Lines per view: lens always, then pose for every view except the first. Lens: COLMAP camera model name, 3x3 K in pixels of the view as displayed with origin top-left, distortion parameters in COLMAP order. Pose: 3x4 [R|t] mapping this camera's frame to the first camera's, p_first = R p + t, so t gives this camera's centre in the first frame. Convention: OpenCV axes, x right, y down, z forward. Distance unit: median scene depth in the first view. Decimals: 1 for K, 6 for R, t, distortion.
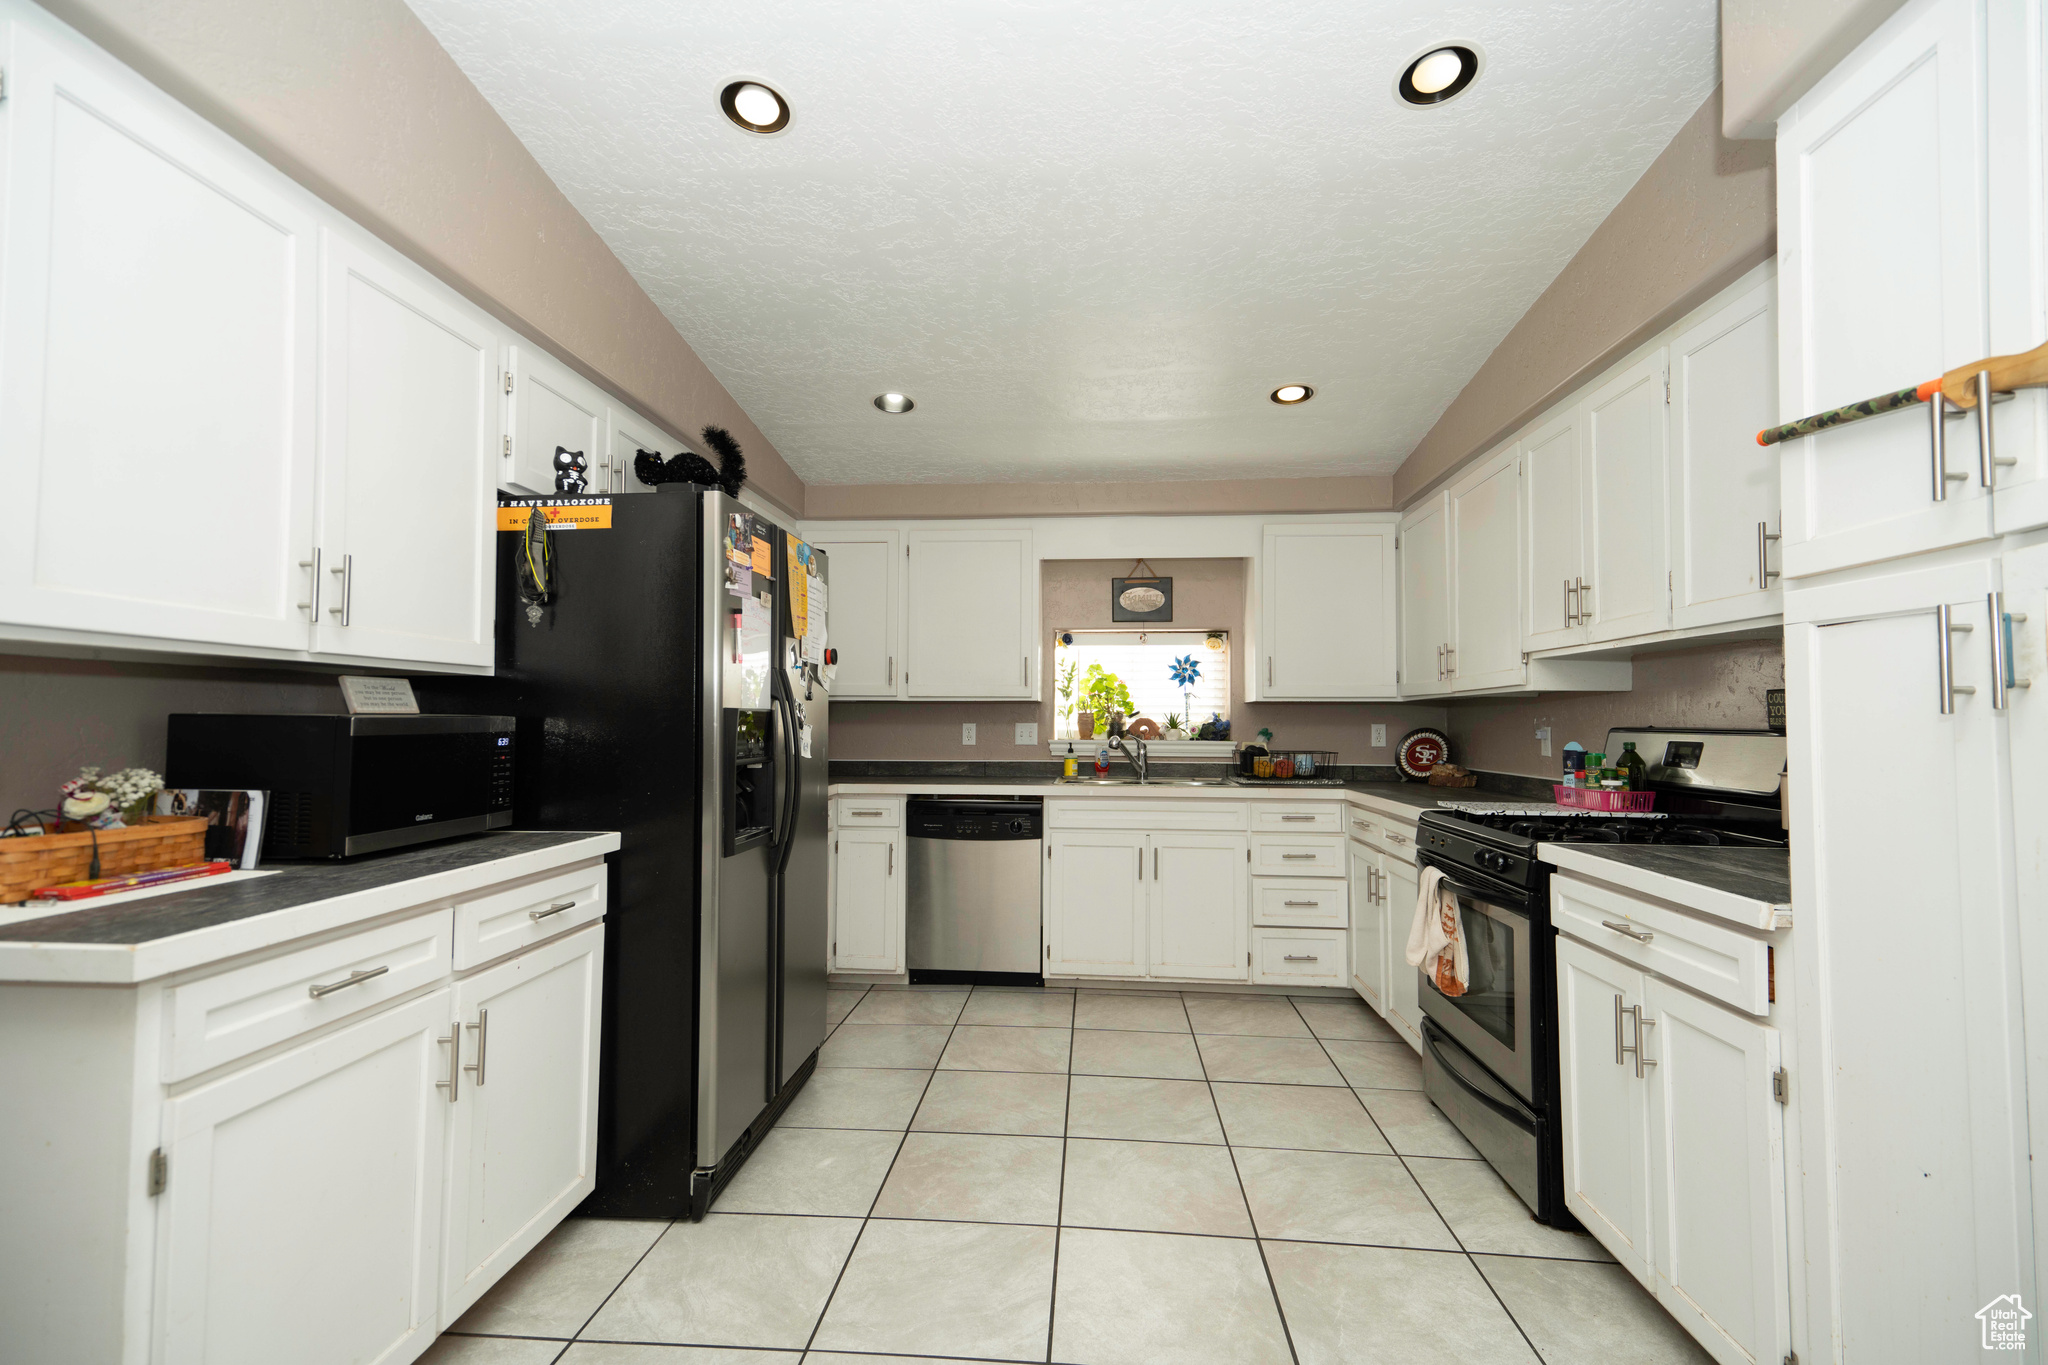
lens RADIAL K [[901.4, 0, 1022.4], [0, 901.4, 693.4], [0, 0, 1]] dist [0.013462, -0.000033]
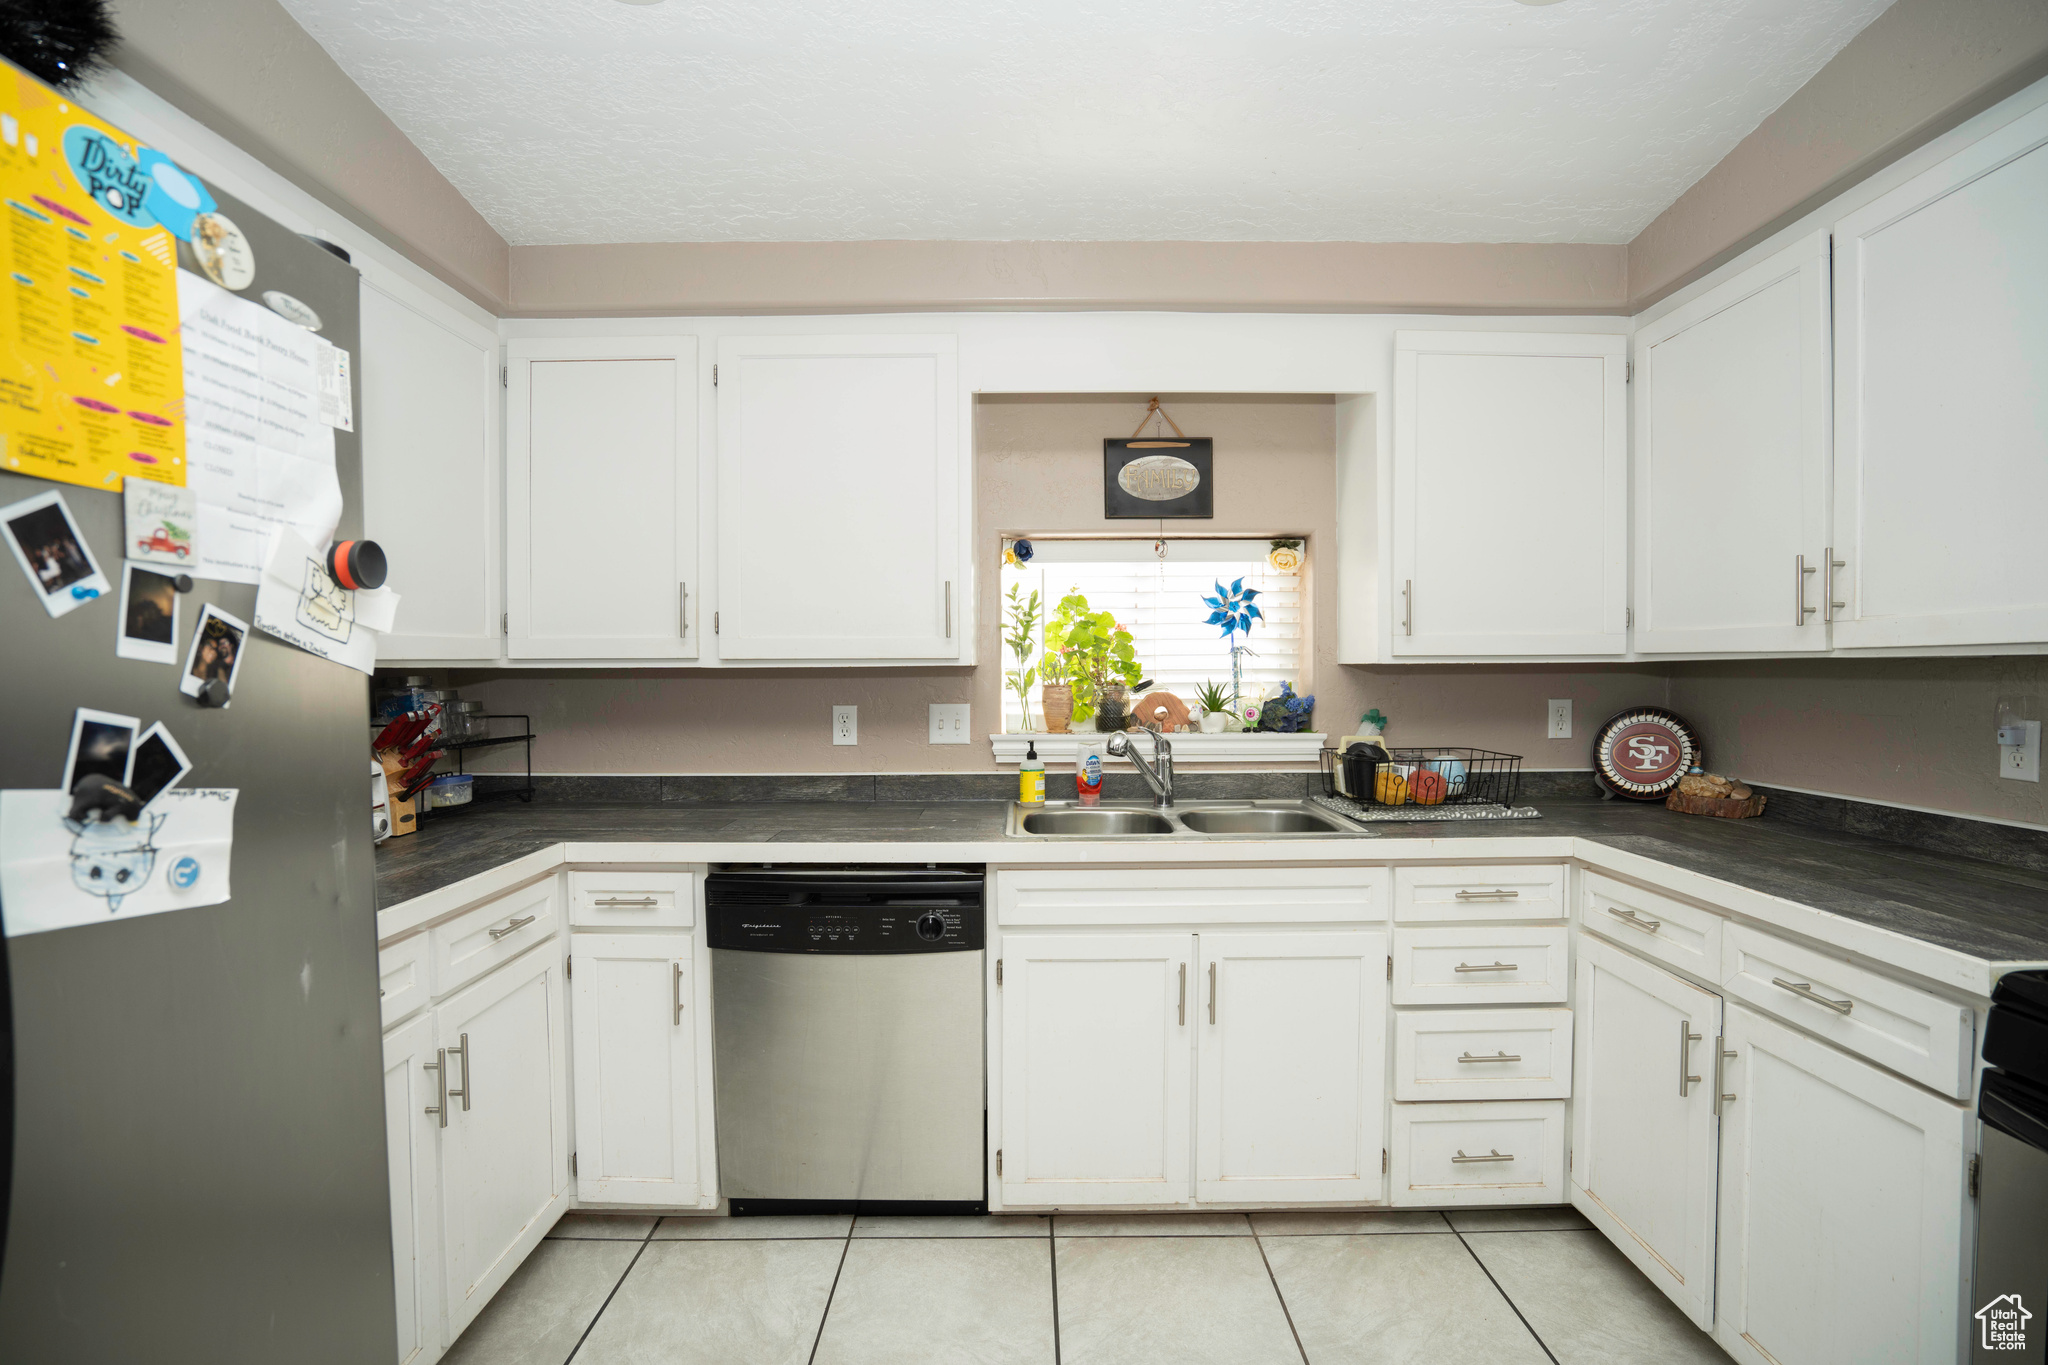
lens RADIAL K [[901.4, 0, 1033.9], [0, 901.4, 692.9], [0, 0, 1]] dist [0.013462, -0.000033]
pose [[0.995073, -0.012716, 0.098324, 0.001555], [0.005789, 0.997501, 0.070413, -0.012765], [-0.098974, -0.069497, 0.992660, 0.467765]]
